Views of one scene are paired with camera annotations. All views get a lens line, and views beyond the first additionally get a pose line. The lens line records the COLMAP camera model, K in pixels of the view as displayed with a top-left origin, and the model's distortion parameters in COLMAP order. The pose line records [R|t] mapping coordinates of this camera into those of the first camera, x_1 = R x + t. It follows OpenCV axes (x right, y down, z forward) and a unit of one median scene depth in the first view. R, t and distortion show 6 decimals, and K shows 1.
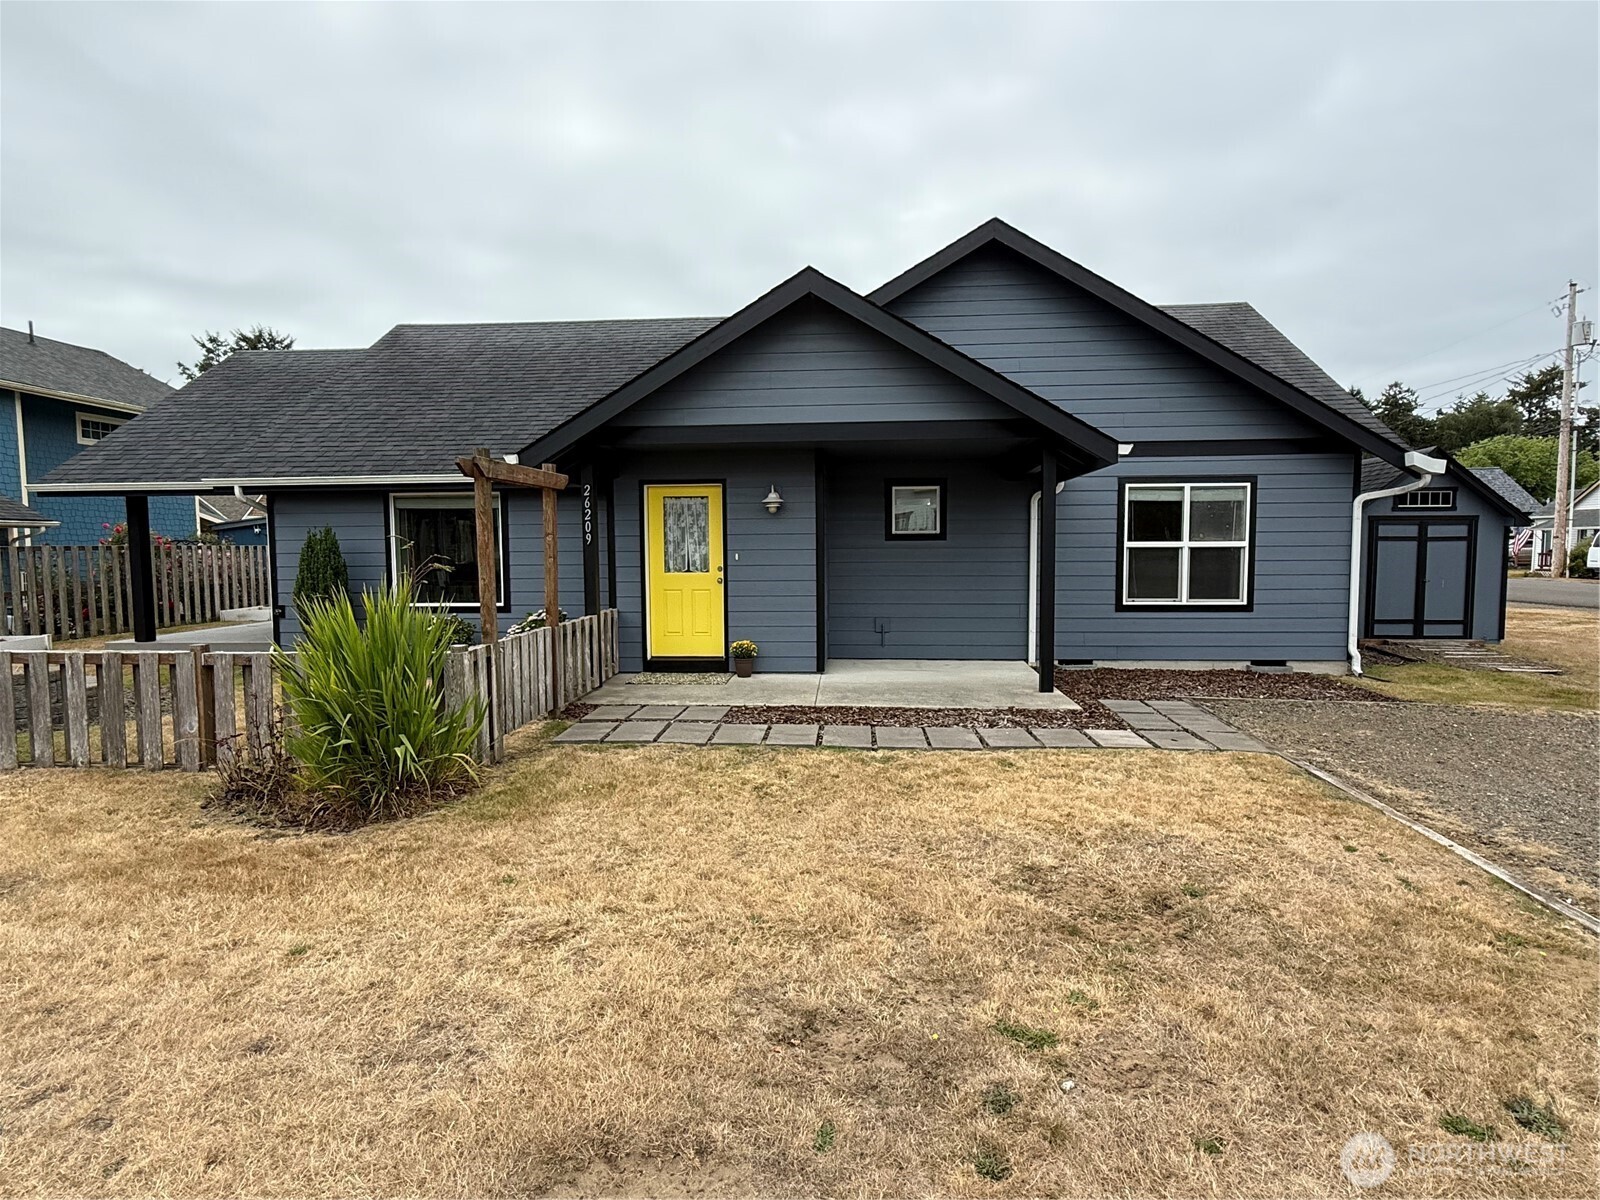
lens RADIAL K [[844.8, 0, 800.5], [0, 844.8, 603.1], [0, 0, 1]] dist [-0.005172, 0.000113]
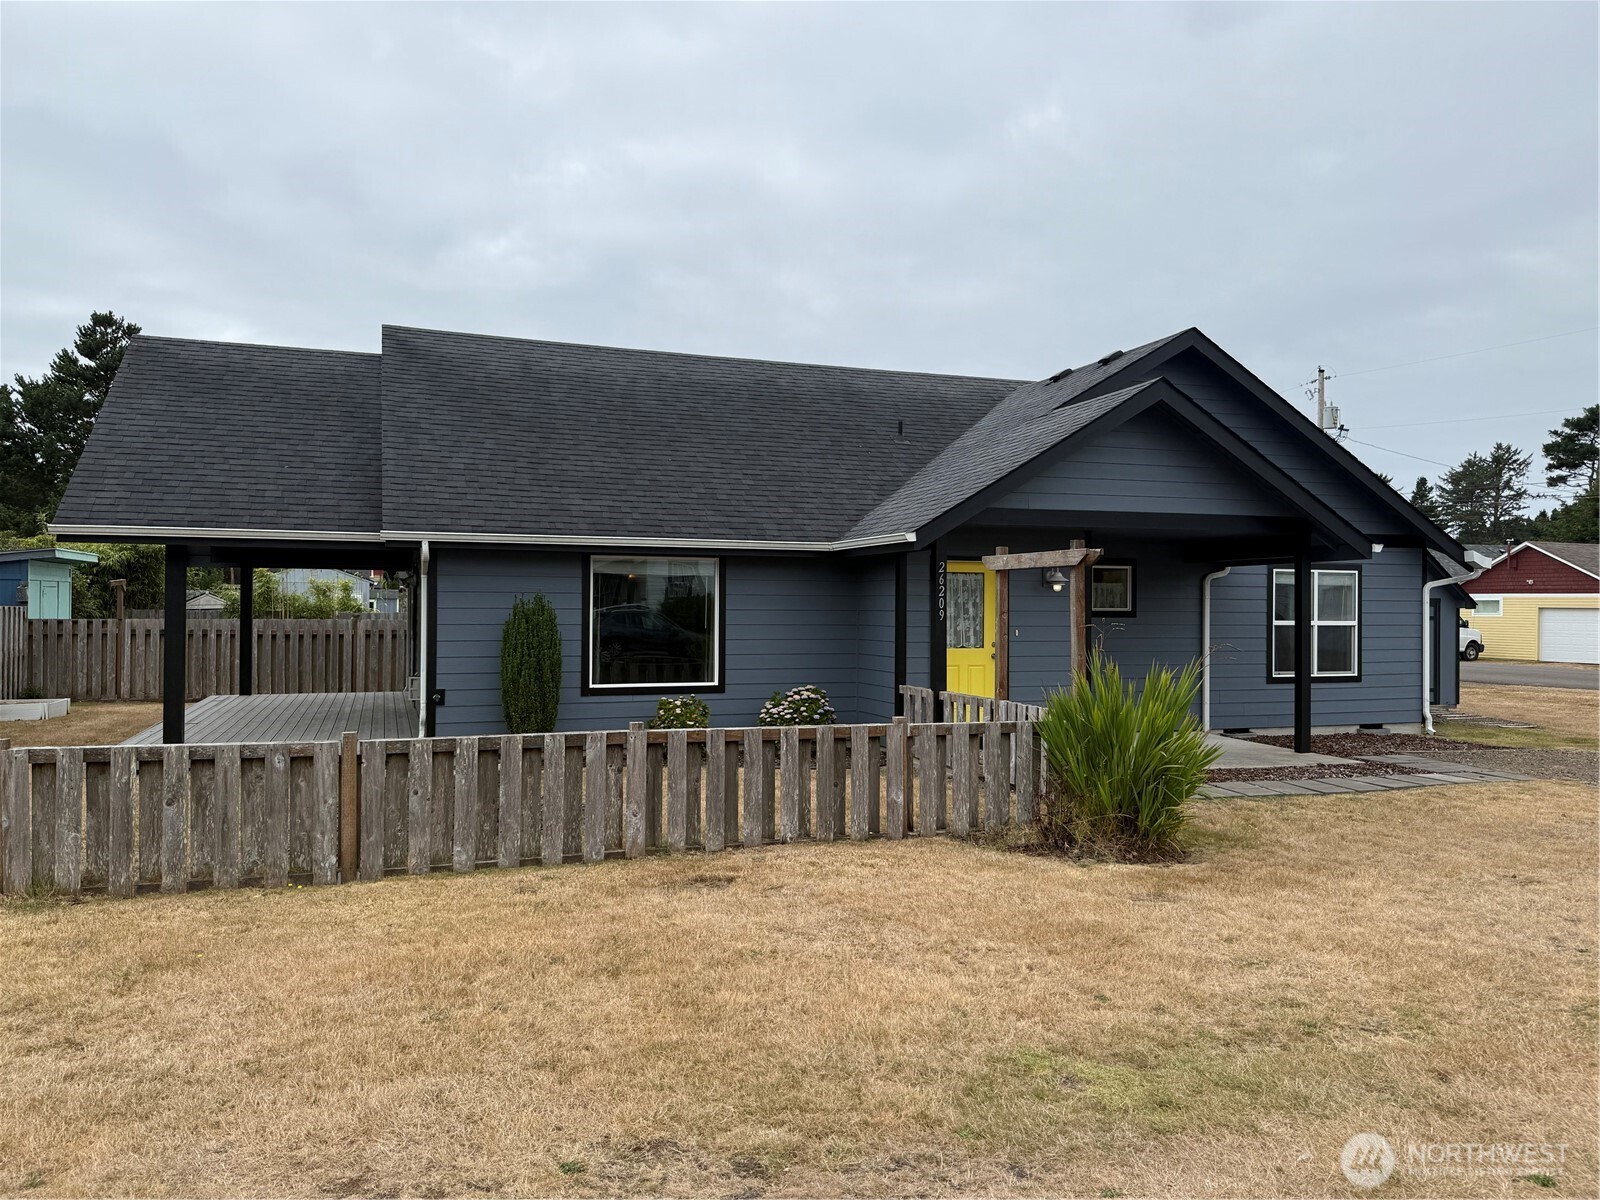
lens RADIAL K [[1157.6, 0, 800.6], [0, 1157.6, 600.3], [0, 0, 1]] dist [0.004695, -0.001837]
pose [[0.921606, 0.015251, 0.387826, -0.787849], [0.014475, 0.997182, -0.073612, 0.004534], [-0.387856, 0.073455, 0.918788, -0.167247]]
